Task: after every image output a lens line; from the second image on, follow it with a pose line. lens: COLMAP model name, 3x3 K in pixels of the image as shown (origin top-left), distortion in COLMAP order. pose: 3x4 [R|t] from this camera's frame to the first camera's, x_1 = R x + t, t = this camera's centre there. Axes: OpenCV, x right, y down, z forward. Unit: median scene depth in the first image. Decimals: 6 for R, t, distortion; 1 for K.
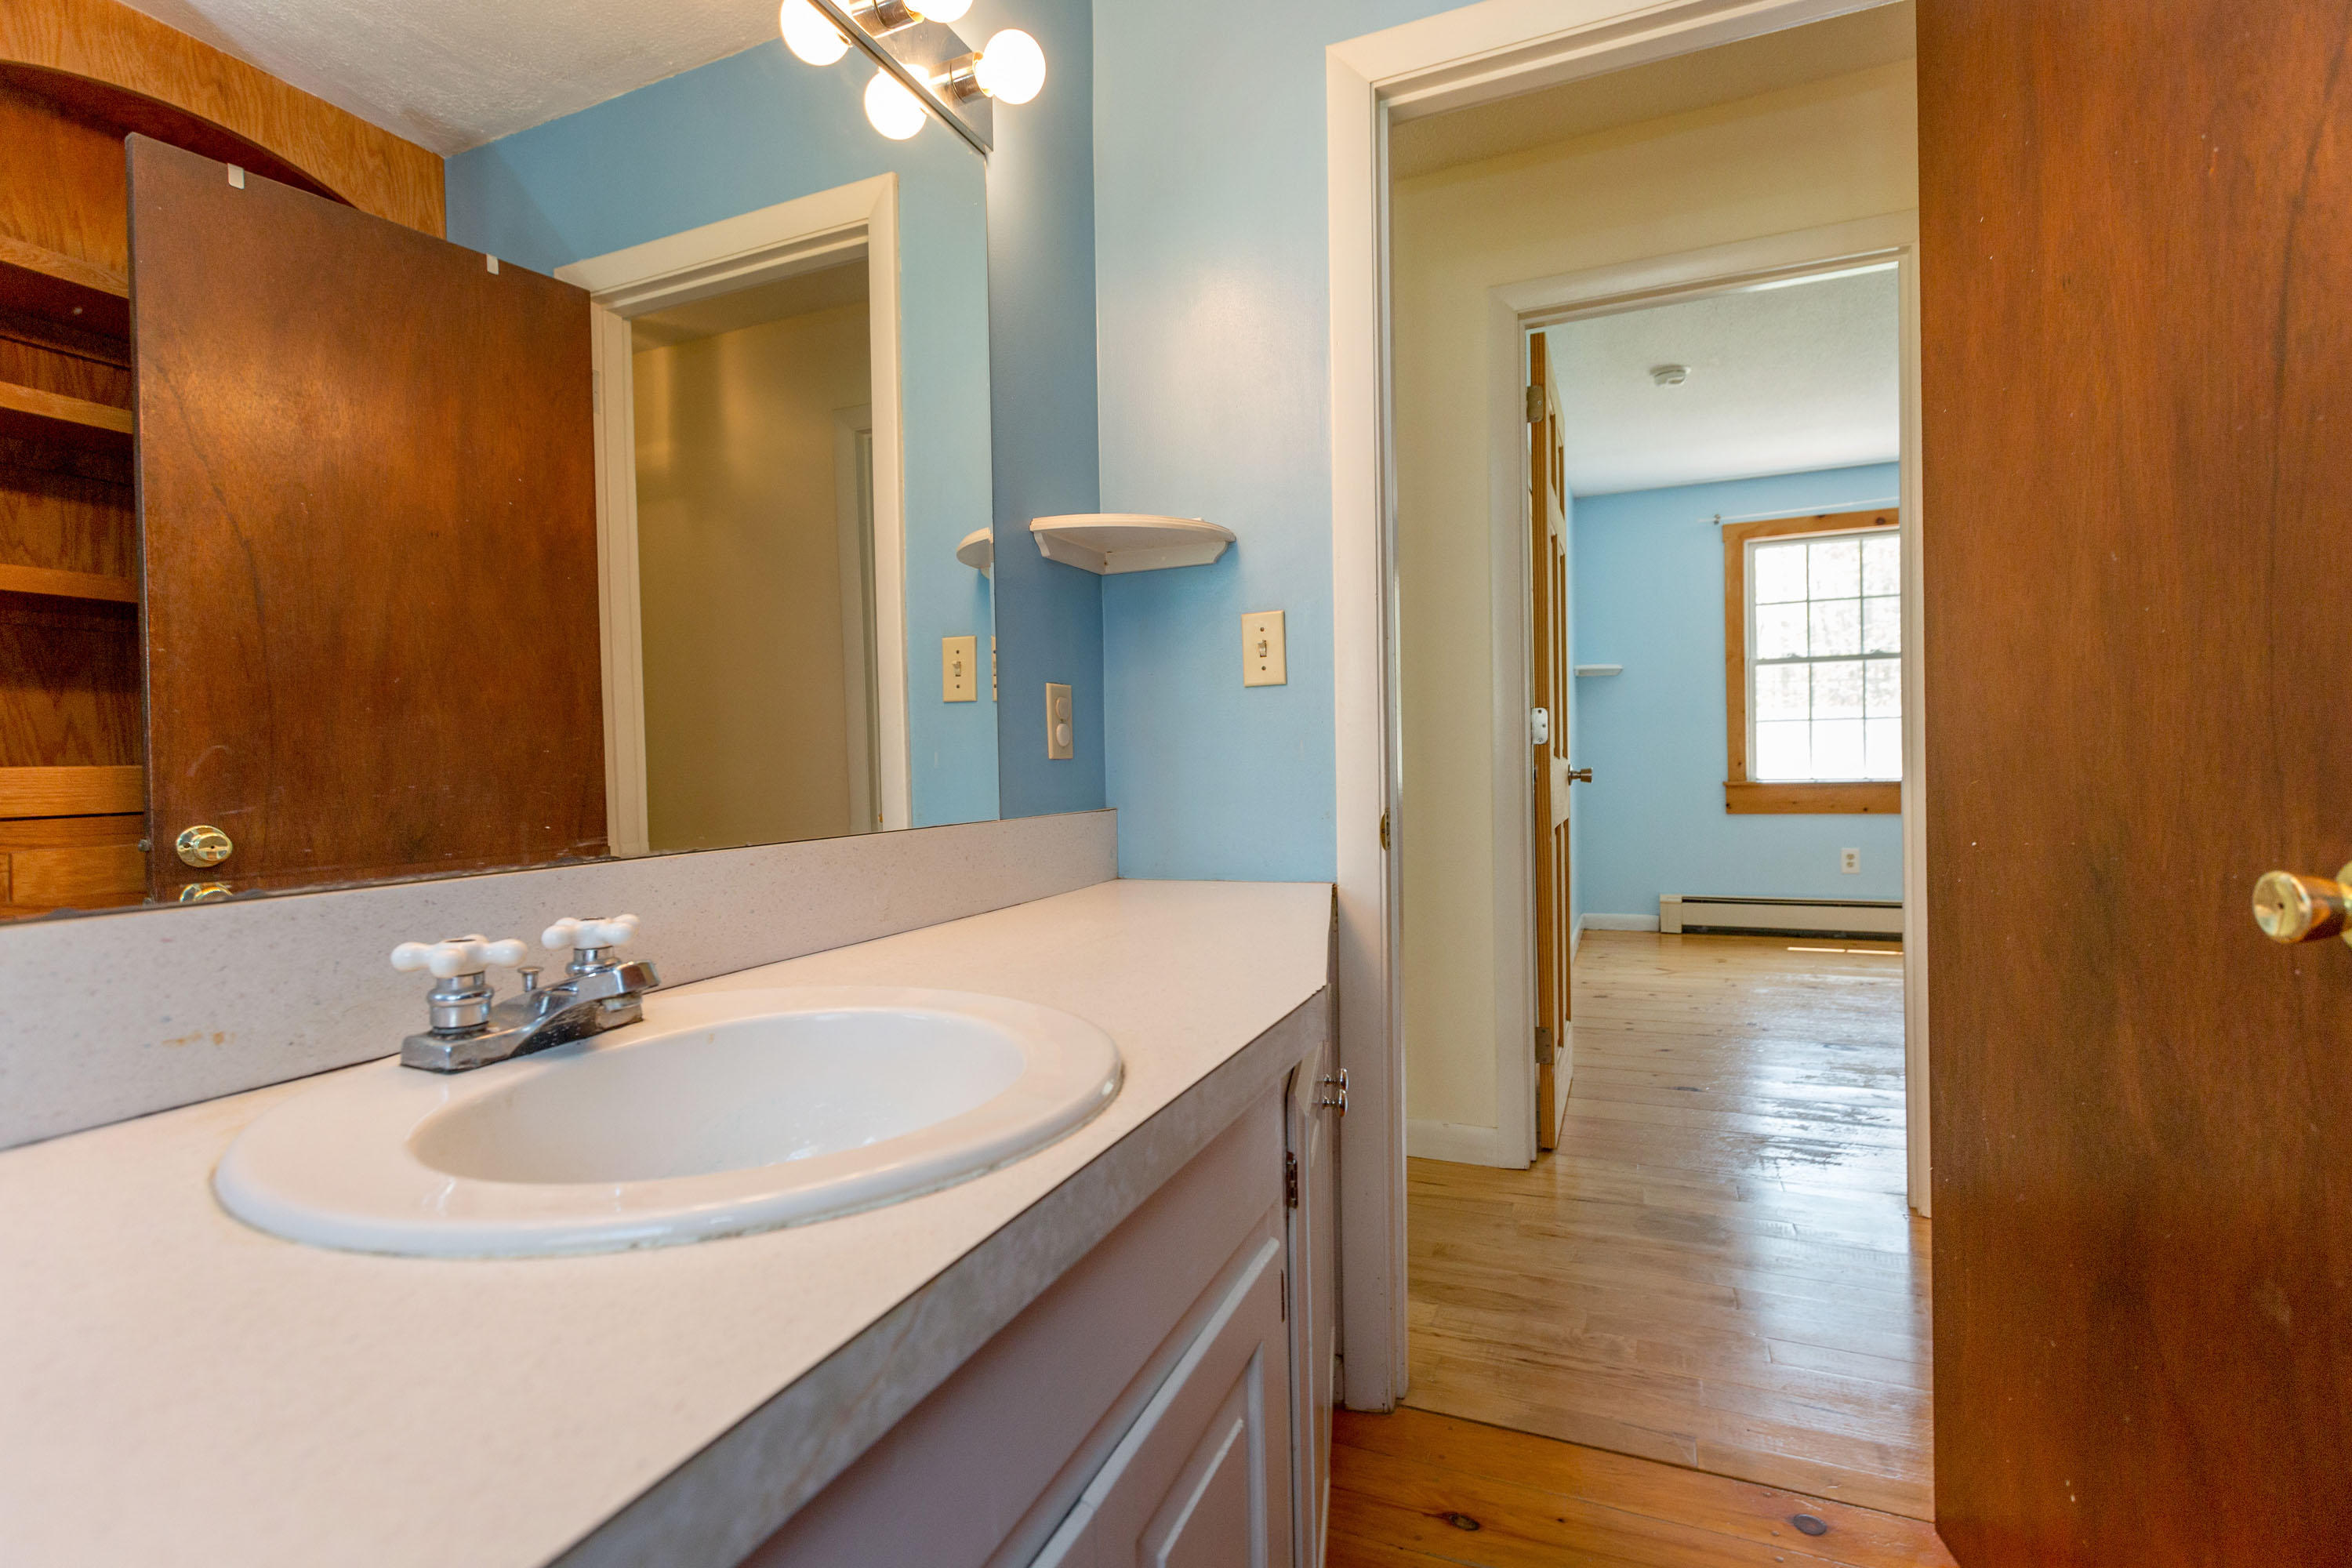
lens RADIAL K [[1070.0, 0, 1179.2], [0, 1070.0, 778.9], [0, 0, 1]] dist [-0.001268, -0.000099]
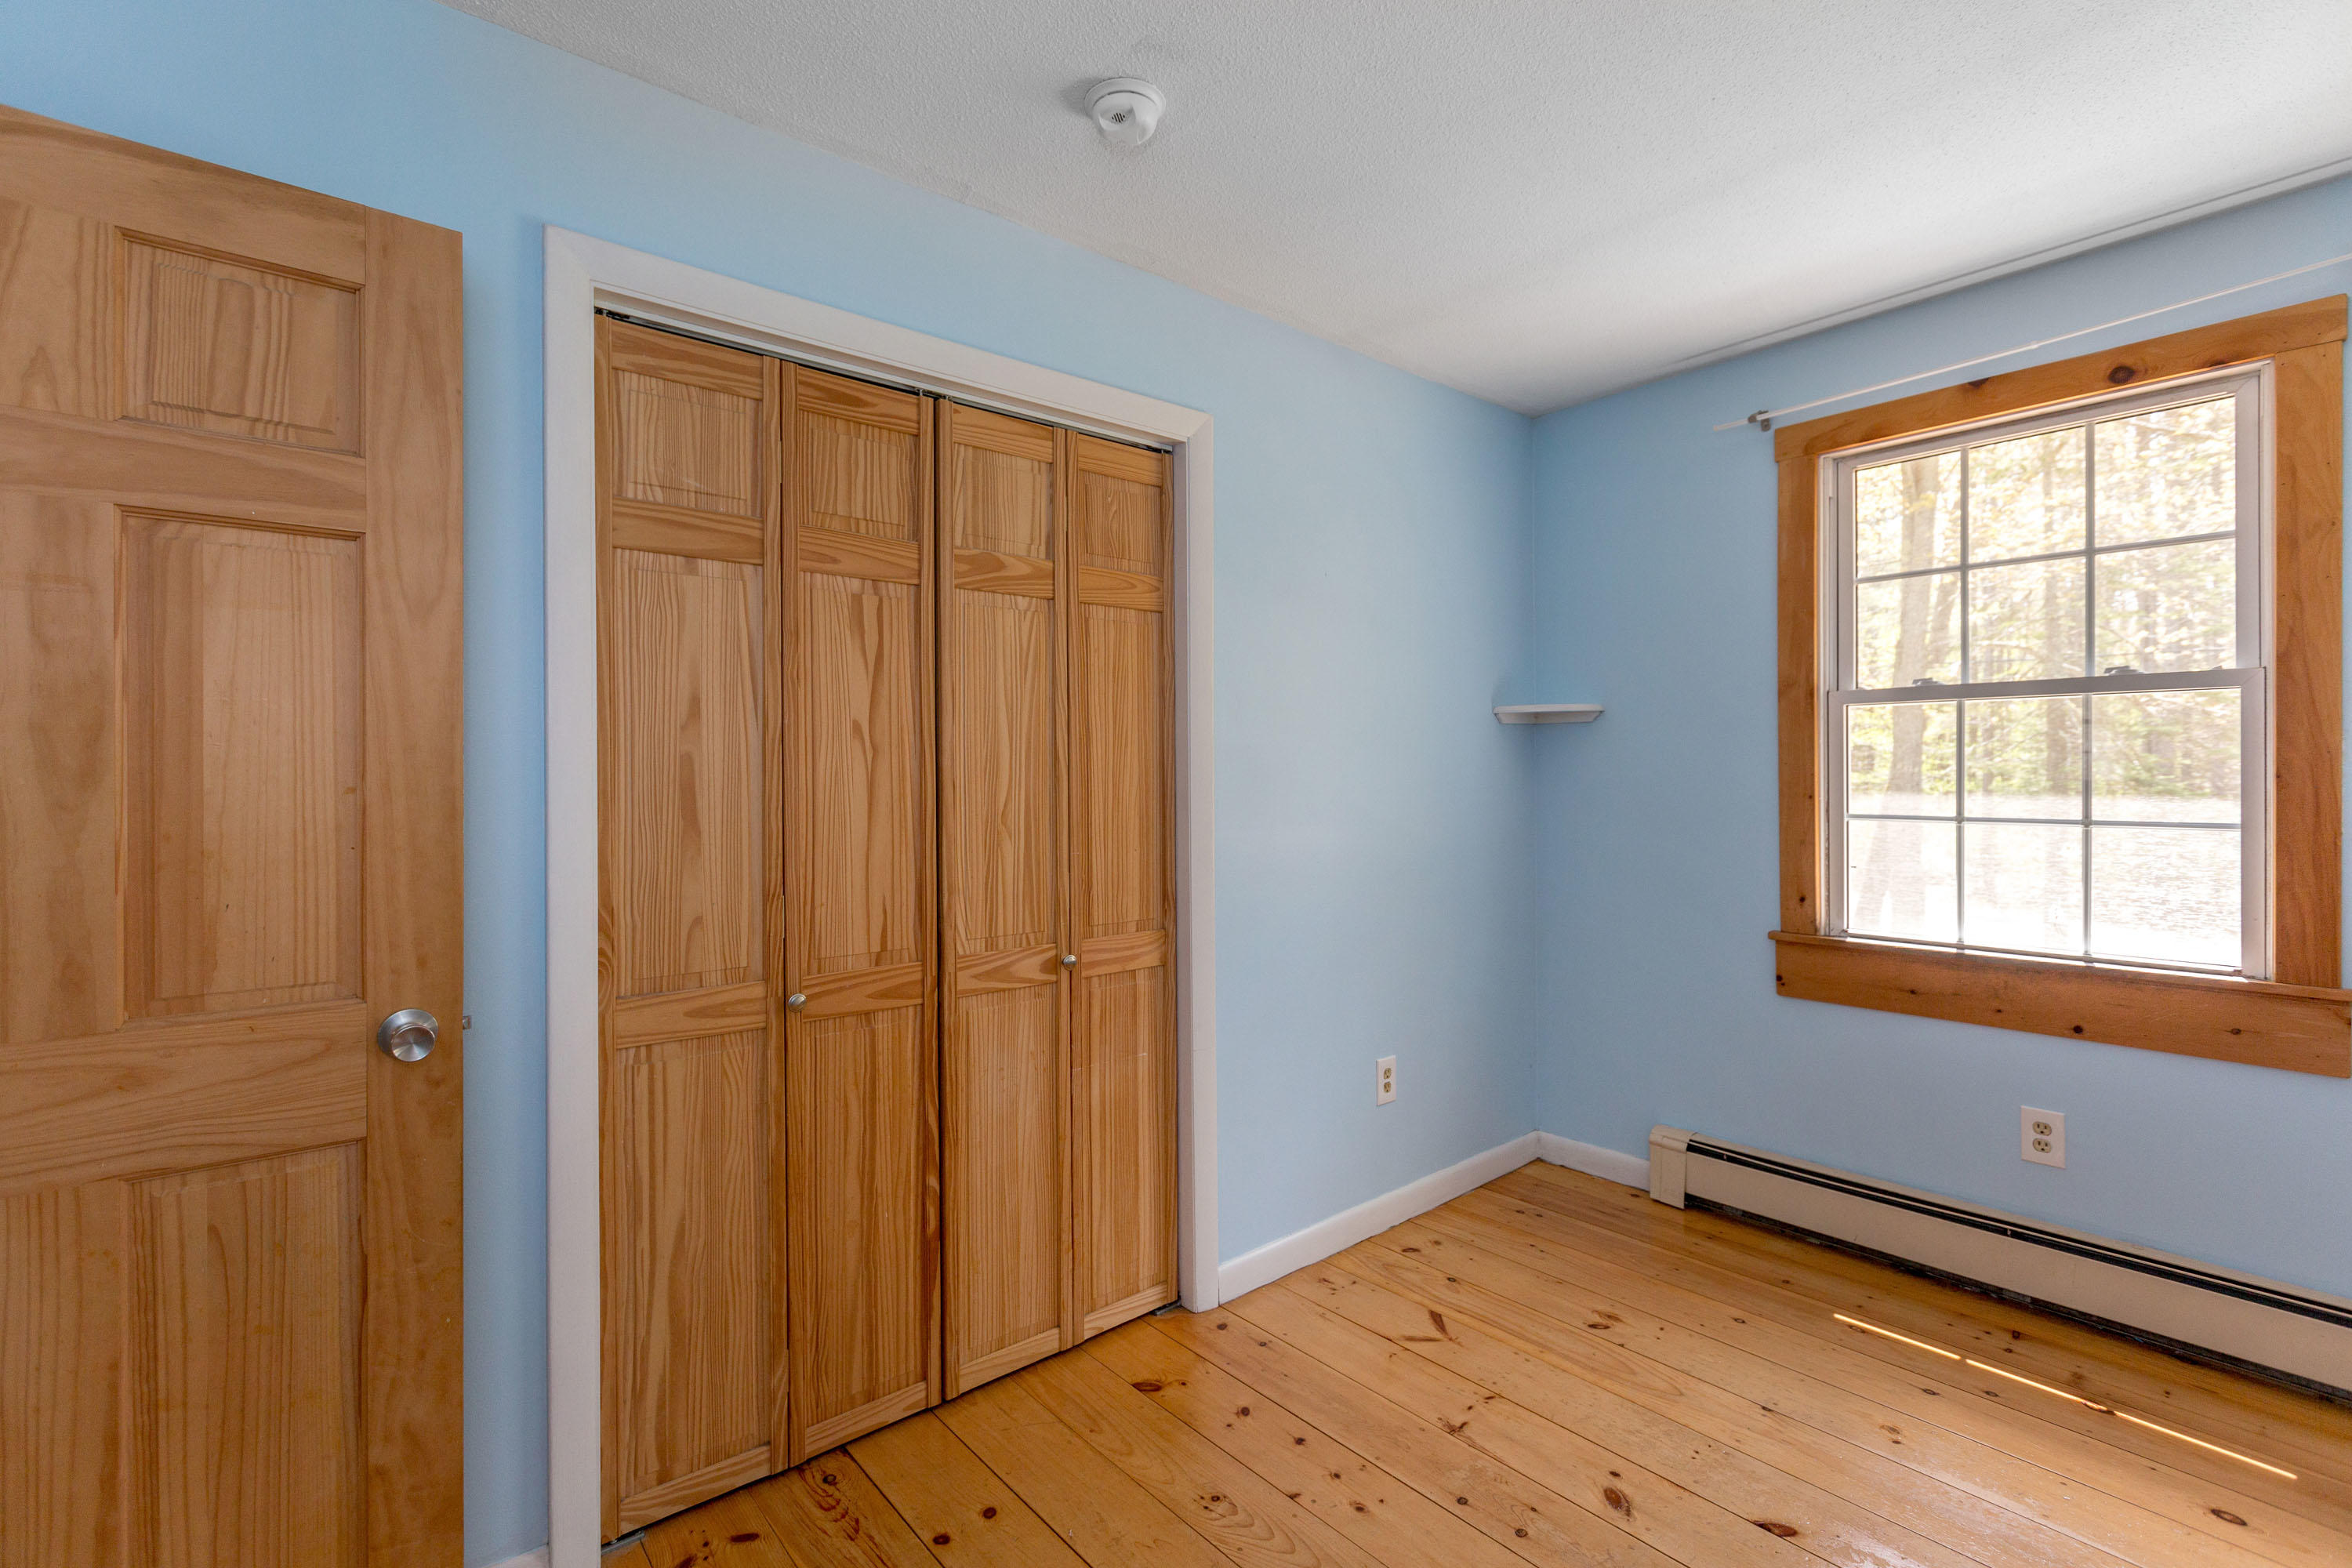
lens RADIAL K [[1070.0, 0, 1175.3], [0, 1070.0, 777.3], [0, 0, 1]] dist [-0.001268, -0.000099]
pose [[0.890294, 0.023179, -0.454797, 0.490878], [-0.026388, 0.999652, -0.000710, -0.063626], [0.454622, 0.012633, 0.890595, 0.419152]]
